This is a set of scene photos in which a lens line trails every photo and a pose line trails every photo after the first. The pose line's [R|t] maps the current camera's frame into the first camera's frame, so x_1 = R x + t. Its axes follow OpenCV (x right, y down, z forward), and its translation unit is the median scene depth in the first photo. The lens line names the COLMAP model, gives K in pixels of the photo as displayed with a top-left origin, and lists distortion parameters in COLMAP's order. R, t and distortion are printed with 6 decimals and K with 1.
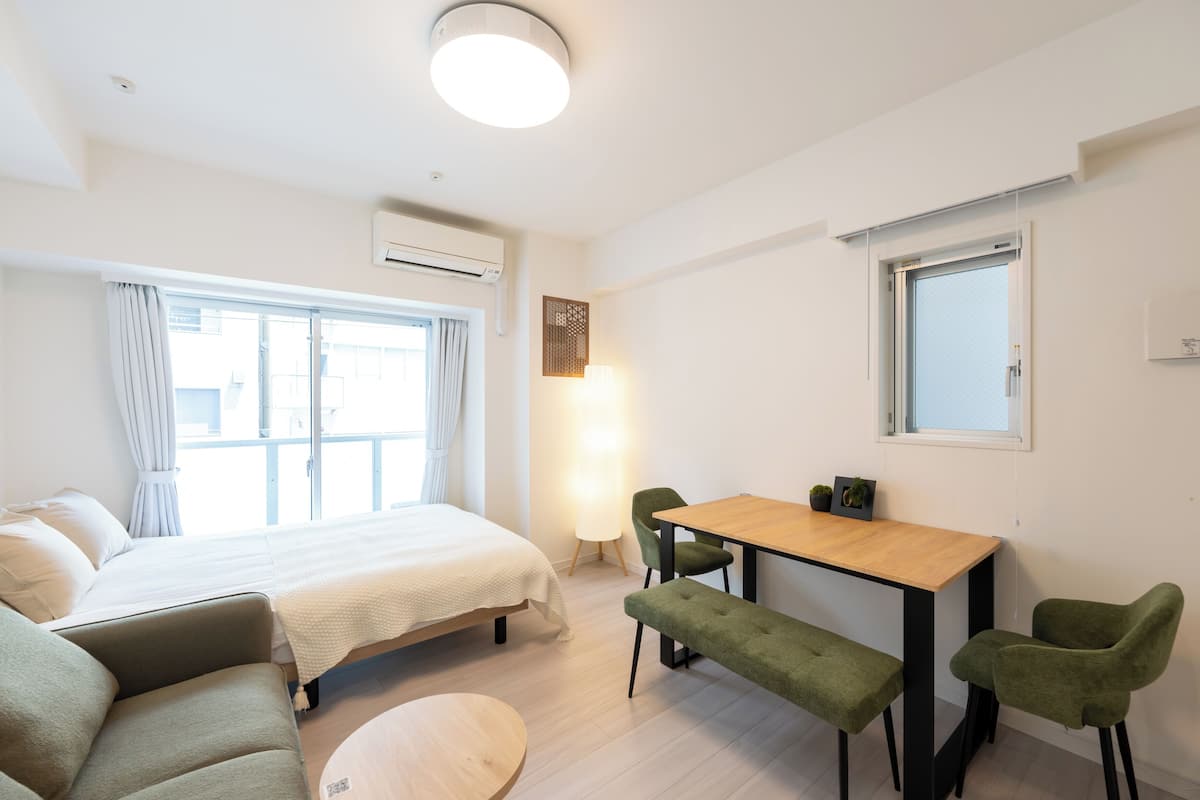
lens RADIAL K [[477.3, 0, 599.0], [0, 477.3, 404.5], [0, 0, 1]] dist [-0.006248, -0.000077]
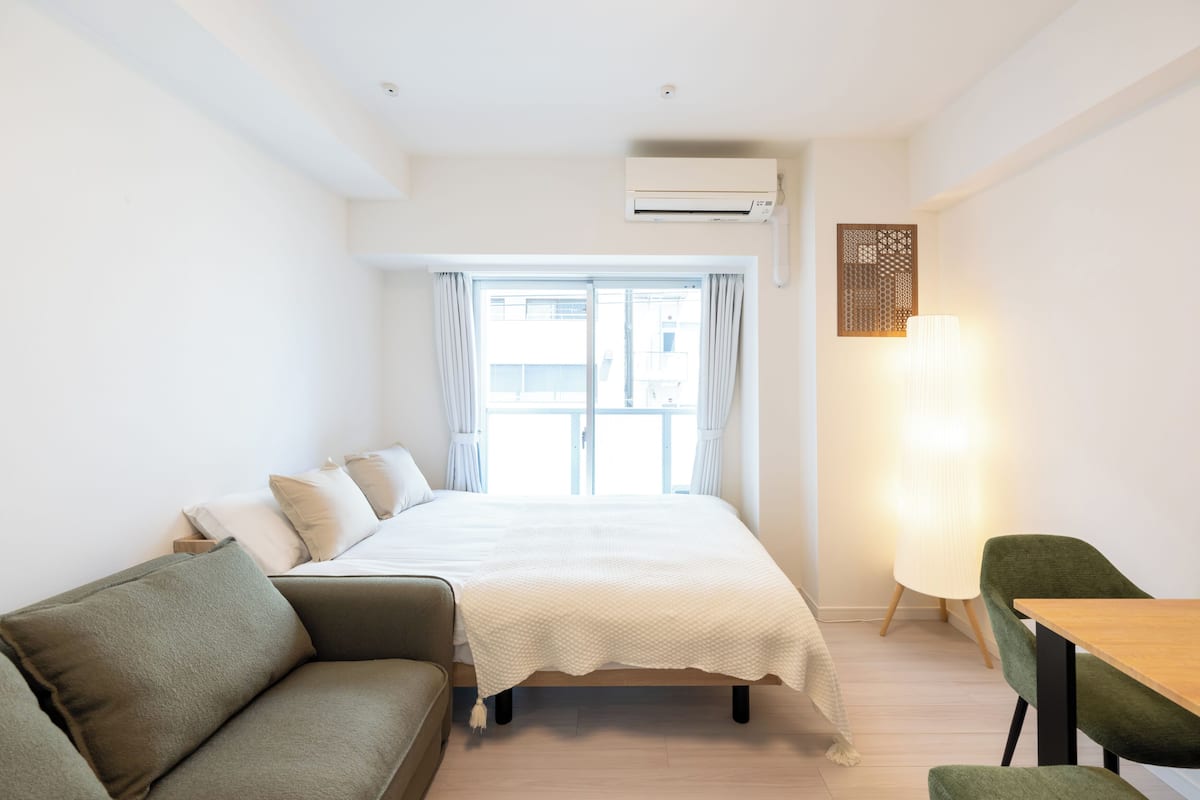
lens RADIAL K [[477.7, 0, 605.7], [0, 477.7, 370.9], [0, 0, 1]] dist [0.000018, -0.008249]
pose [[0.777824, -0.012436, -0.628359, 0.073840], [0.003235, 0.999870, -0.015784, 0.004445], [0.628474, 0.010245, 0.777763, 0.305068]]
